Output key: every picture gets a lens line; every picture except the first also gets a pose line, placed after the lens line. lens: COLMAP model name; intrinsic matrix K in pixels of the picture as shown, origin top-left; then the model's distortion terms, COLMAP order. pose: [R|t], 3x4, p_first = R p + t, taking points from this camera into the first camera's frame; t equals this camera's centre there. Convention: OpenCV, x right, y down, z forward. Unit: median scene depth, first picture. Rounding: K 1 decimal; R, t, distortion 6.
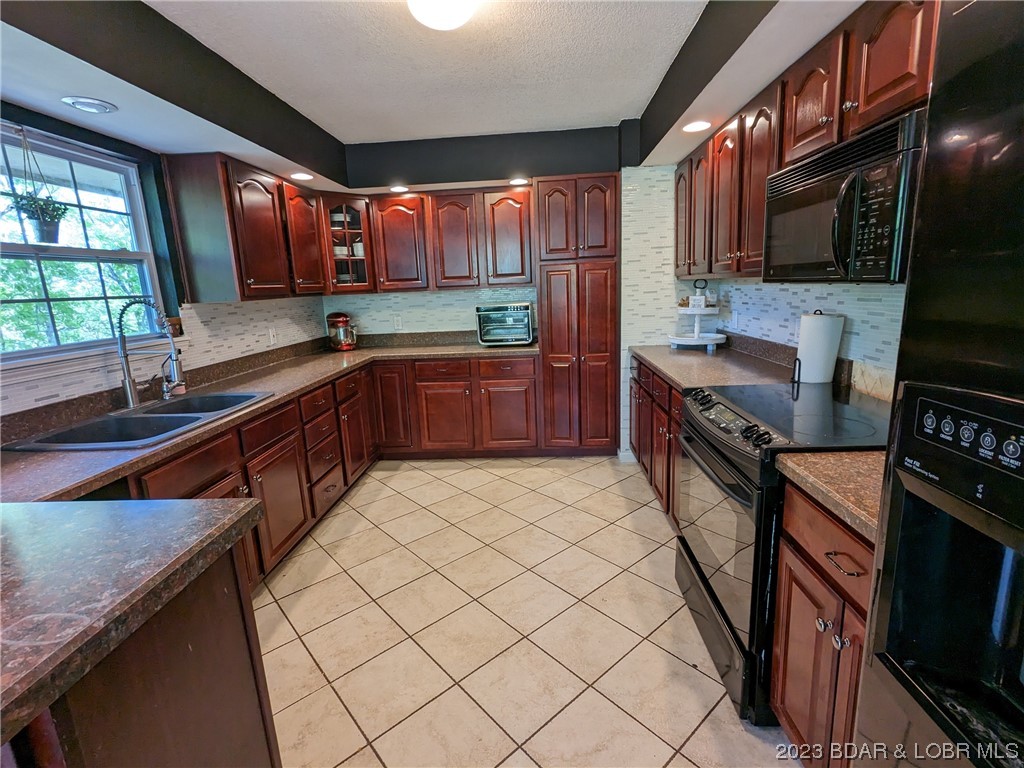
lens RADIAL K [[486.1, 0, 508.2], [0, 486.1, 381.5], [0, 0, 1]] dist [0.000392, 0.001614]
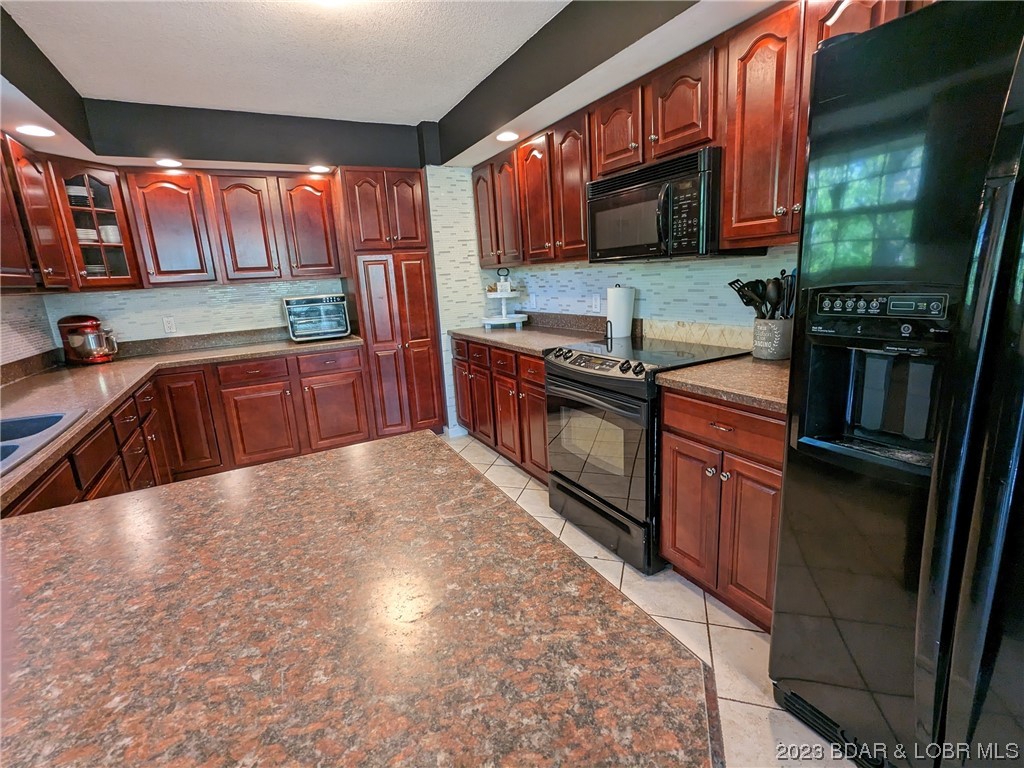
lens RADIAL K [[486.1, 0, 510.1], [0, 486.1, 380.8], [0, 0, 1]] dist [0.000392, 0.001614]
pose [[0.852349, -0.119570, 0.509122, -0.207100], [0.122900, 0.992045, 0.027234, 0.028668], [-0.508328, 0.039359, 0.860264, -0.007349]]
